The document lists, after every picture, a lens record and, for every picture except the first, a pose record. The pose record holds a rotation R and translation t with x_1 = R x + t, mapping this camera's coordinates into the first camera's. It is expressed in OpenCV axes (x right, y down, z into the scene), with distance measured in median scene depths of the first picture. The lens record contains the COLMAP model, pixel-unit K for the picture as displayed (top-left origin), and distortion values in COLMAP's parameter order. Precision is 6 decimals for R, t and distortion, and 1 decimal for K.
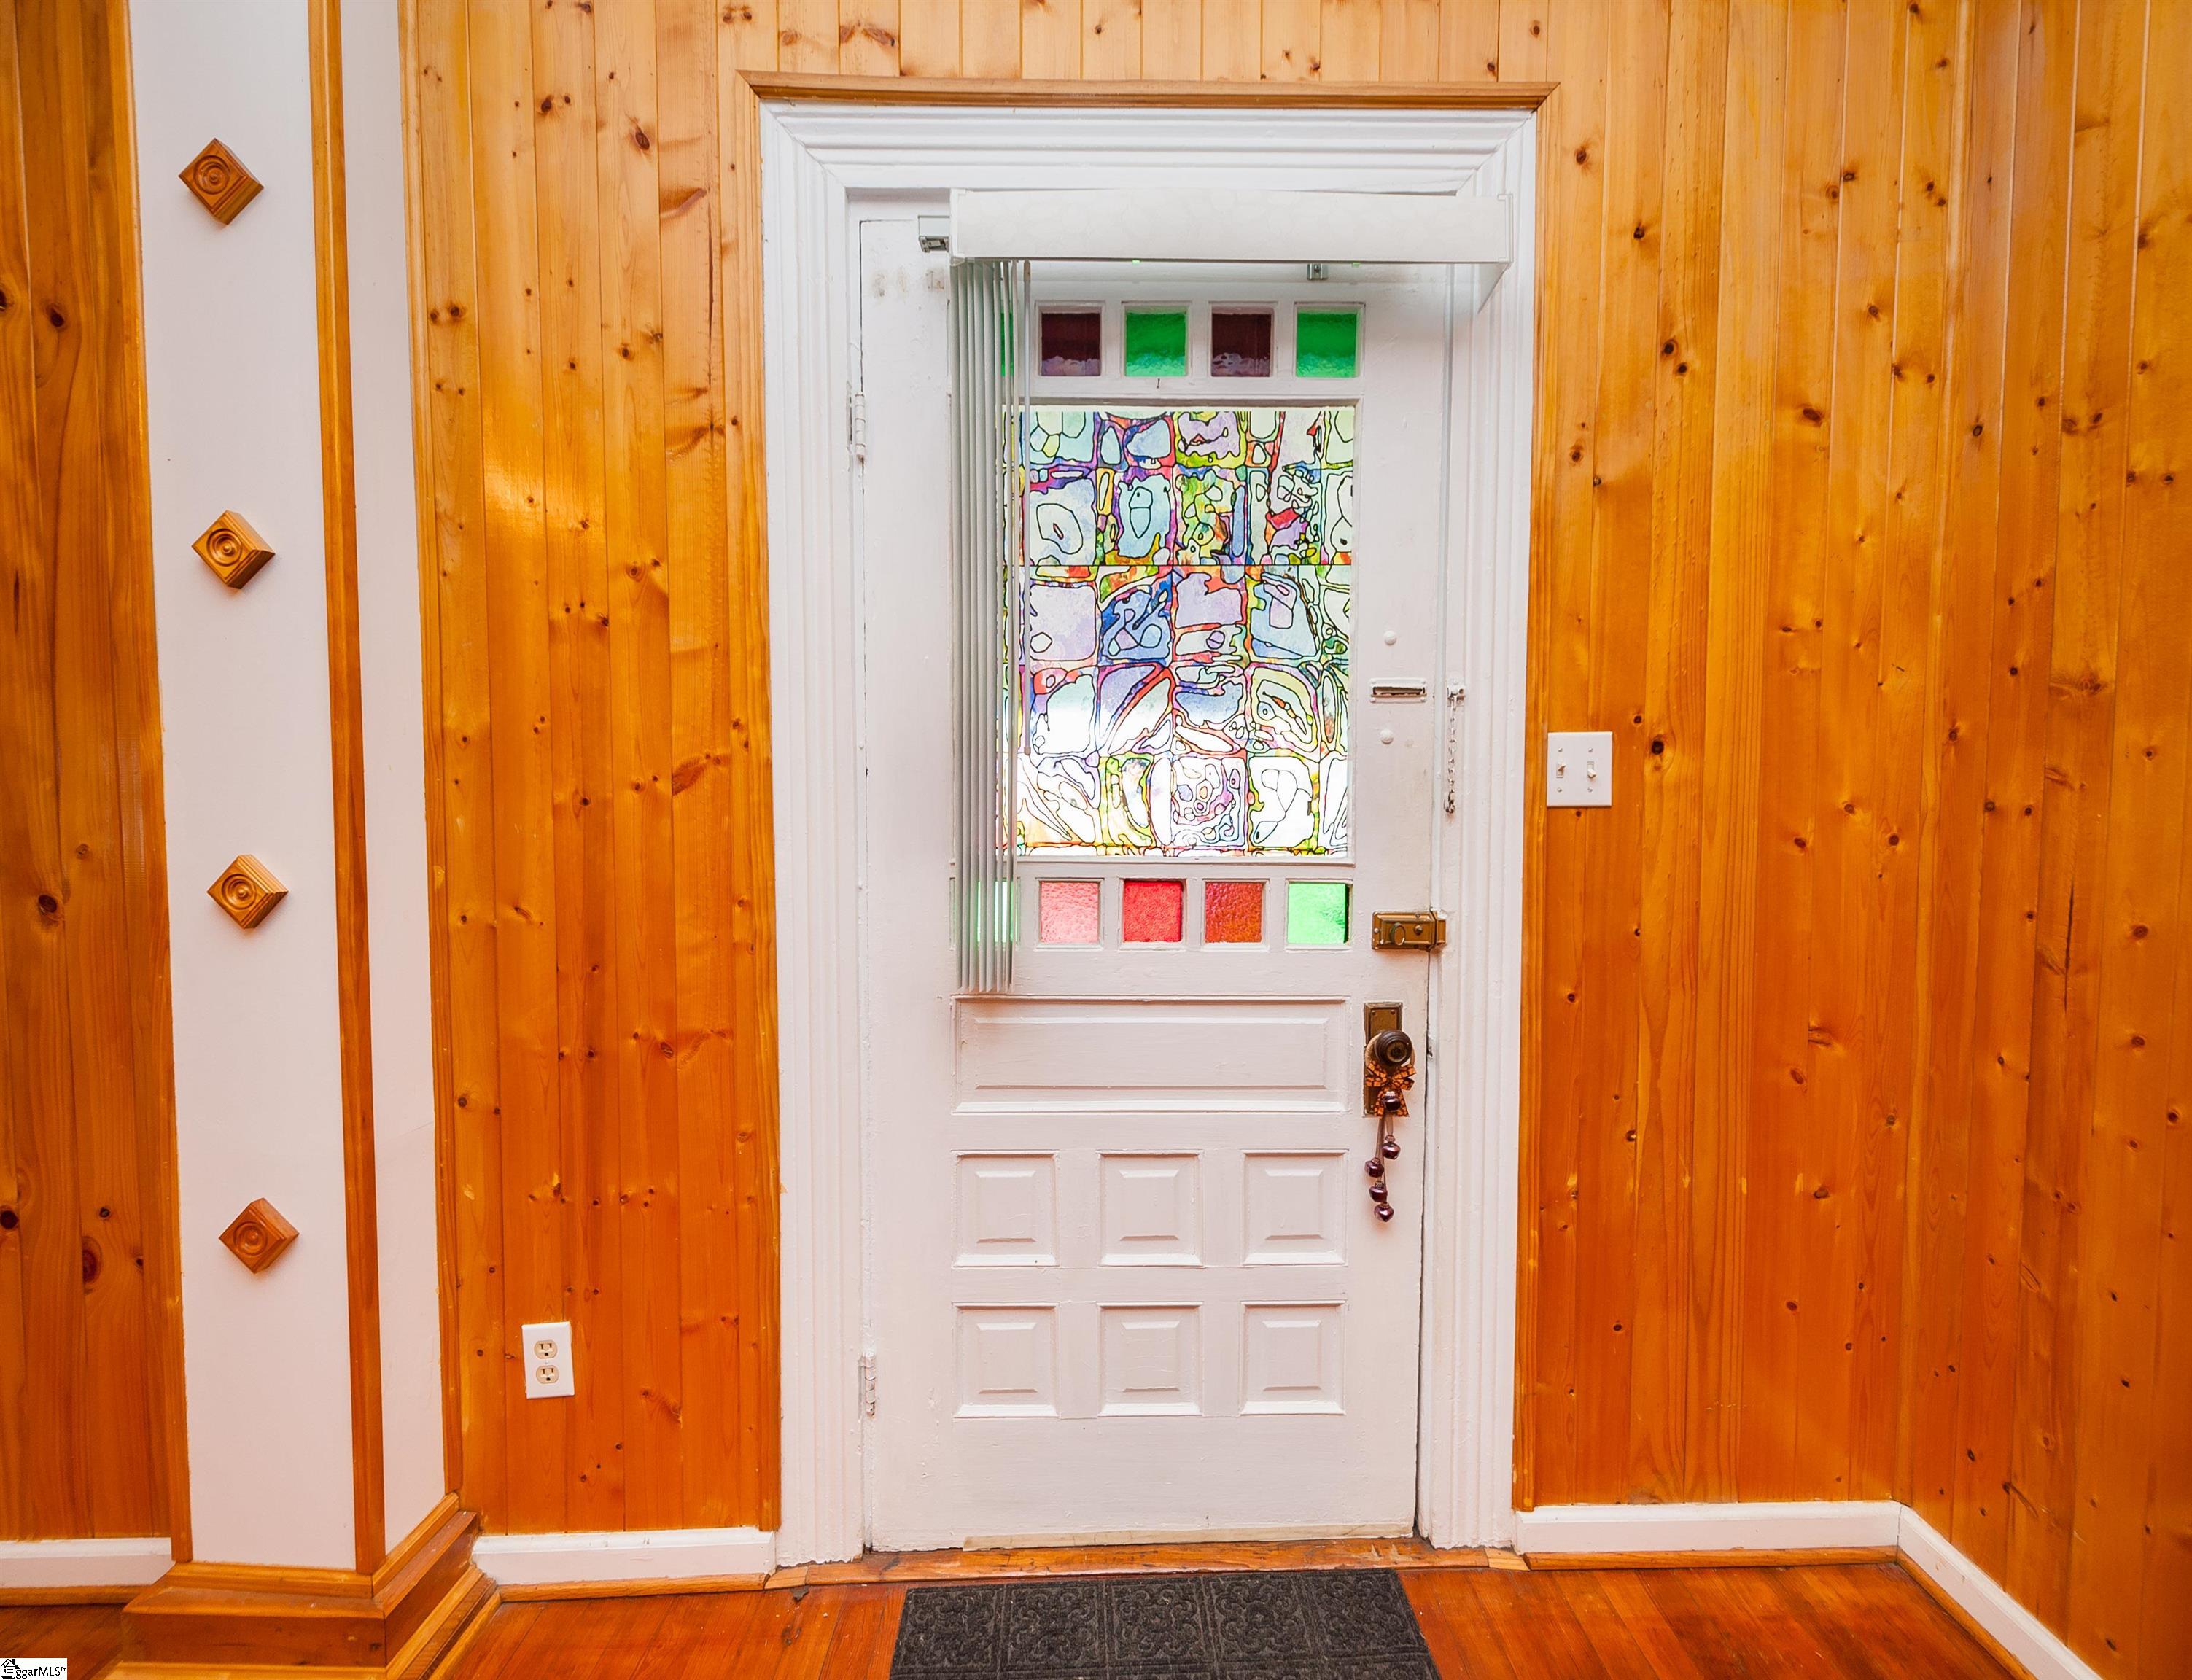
lens RADIAL K [[1002.0, 0, 1100.8], [0, 1002.0, 848.0], [0, 0, 1]] dist [0.003267, -0.000406]
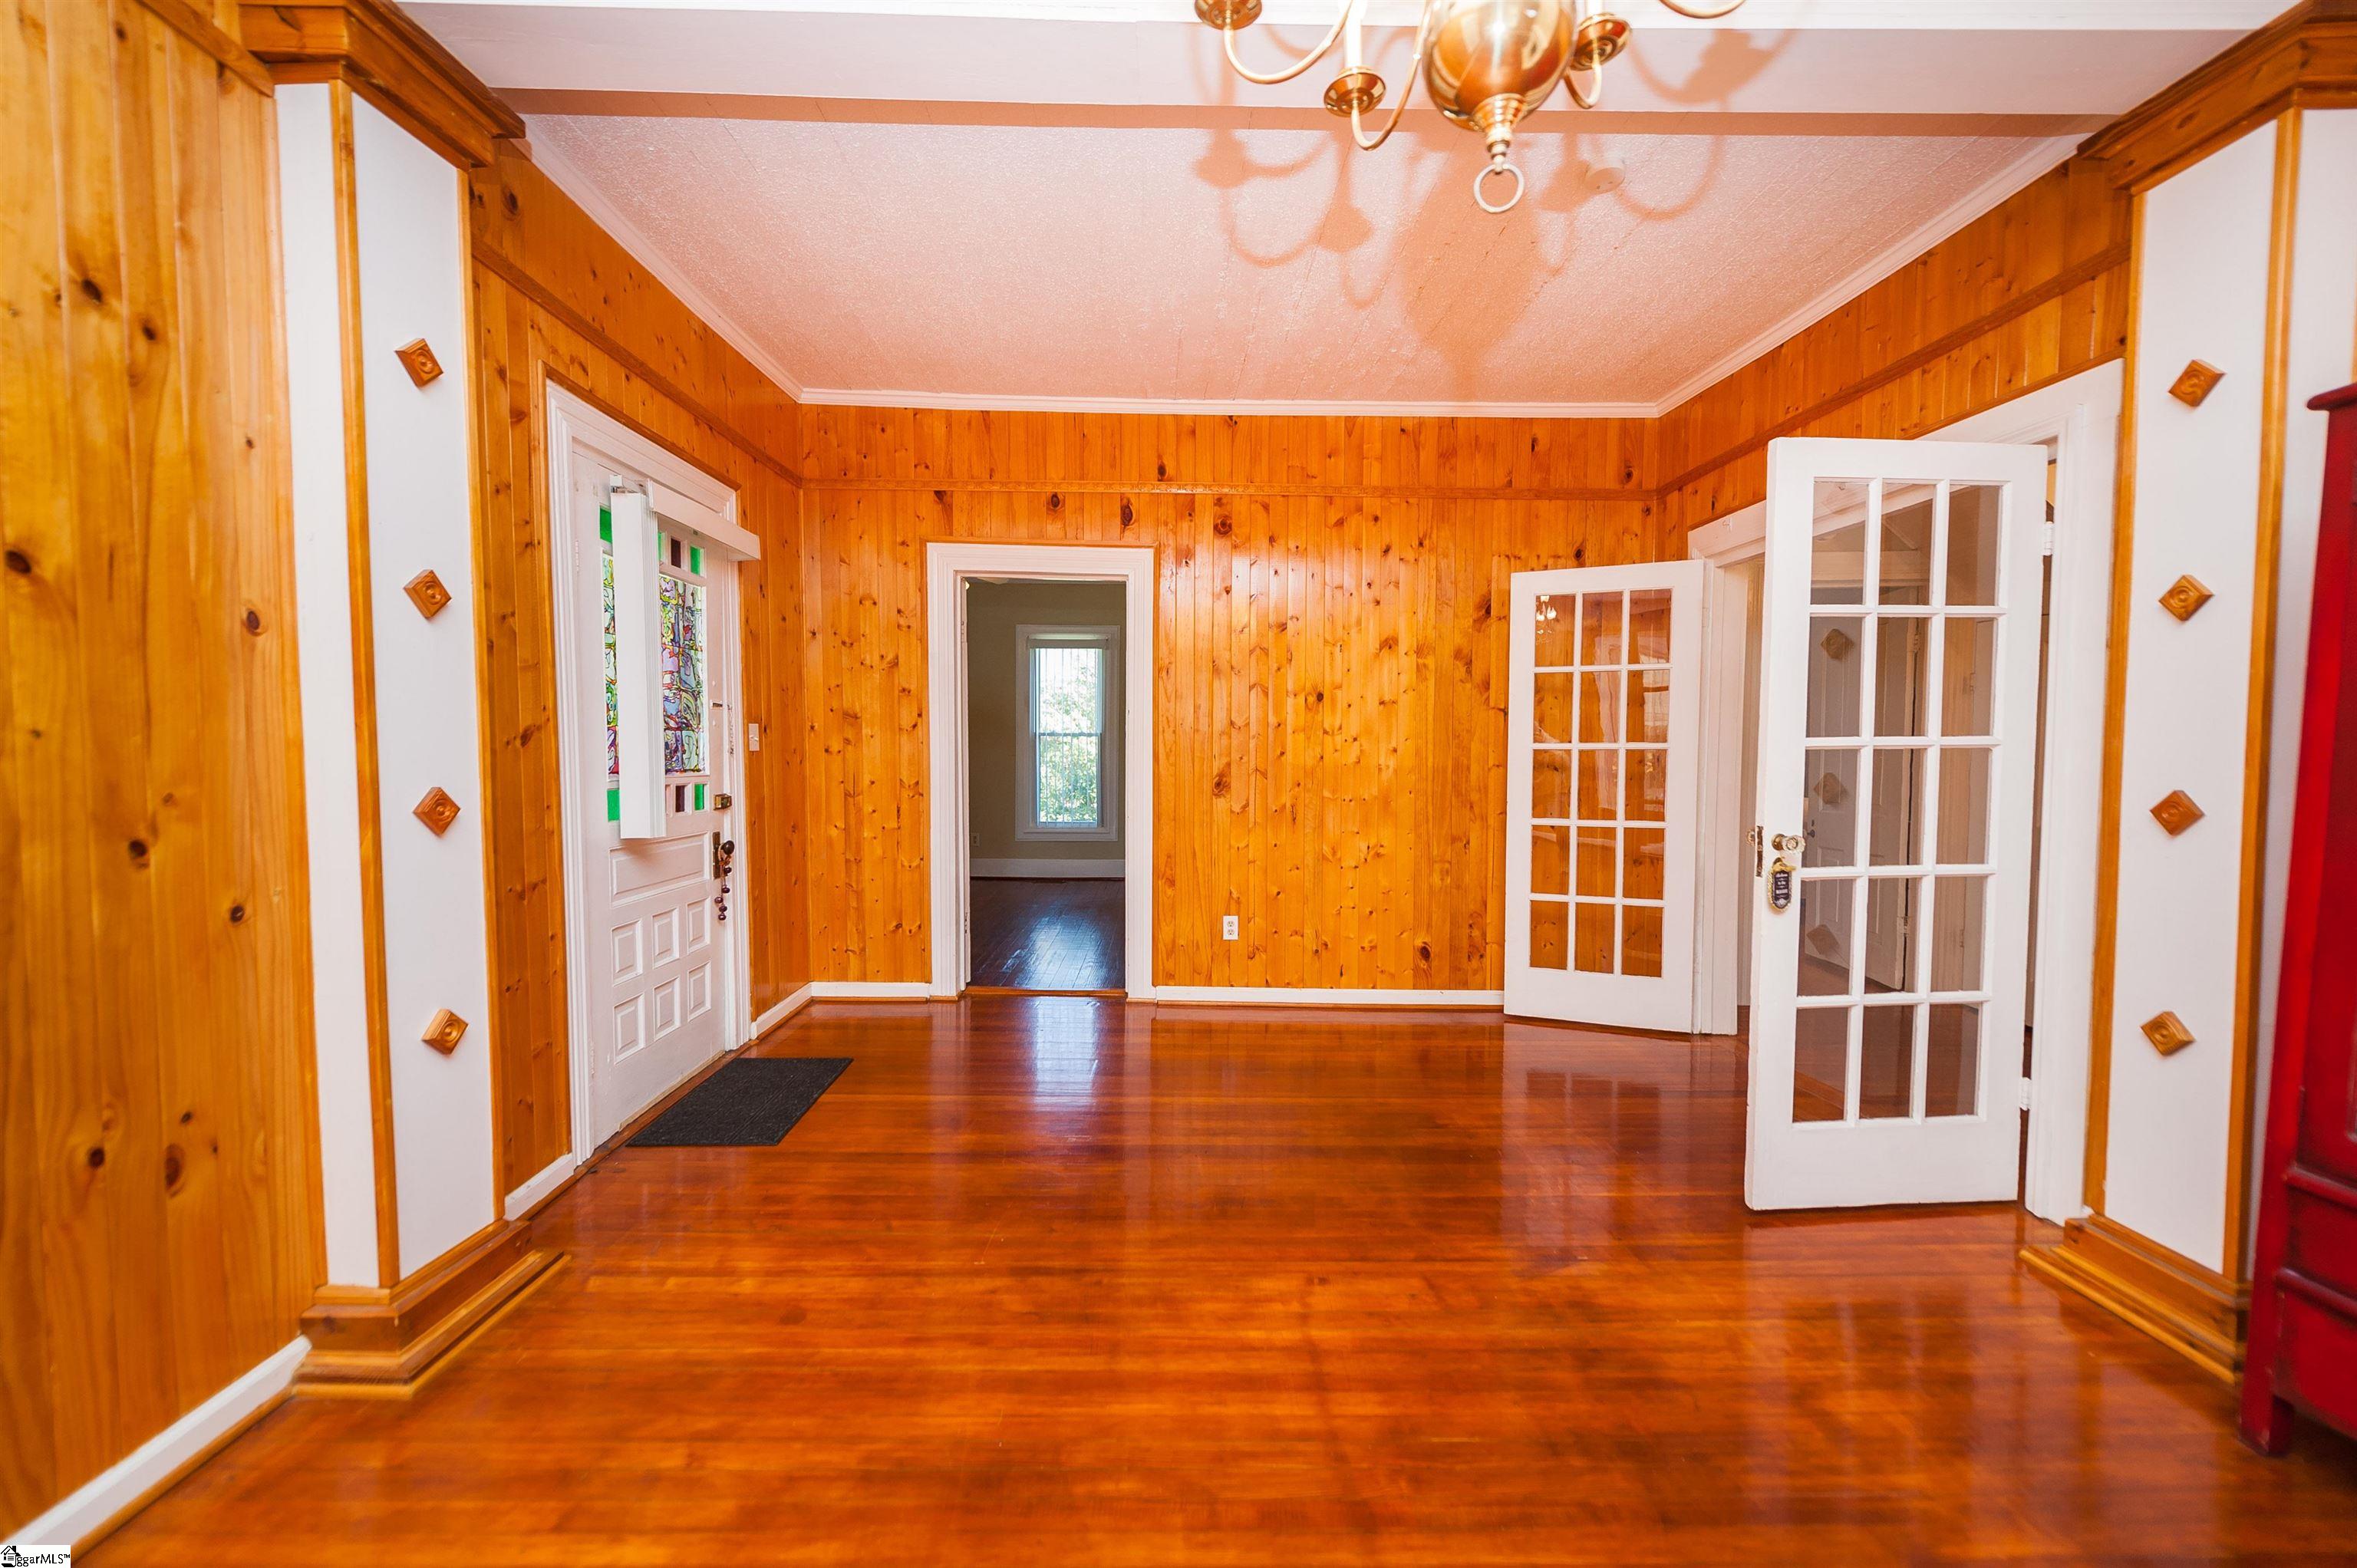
lens RADIAL K [[937.5, 0, 1181.4], [0, 937.5, 785.3], [0, 0, 1]] dist [0.008737, -0.004365]
pose [[-0.004510, -0.042432, 0.999089, -2.082577], [0.048986, 0.997890, 0.042602, -0.001316], [-0.998789, 0.049134, -0.002422, -0.137661]]
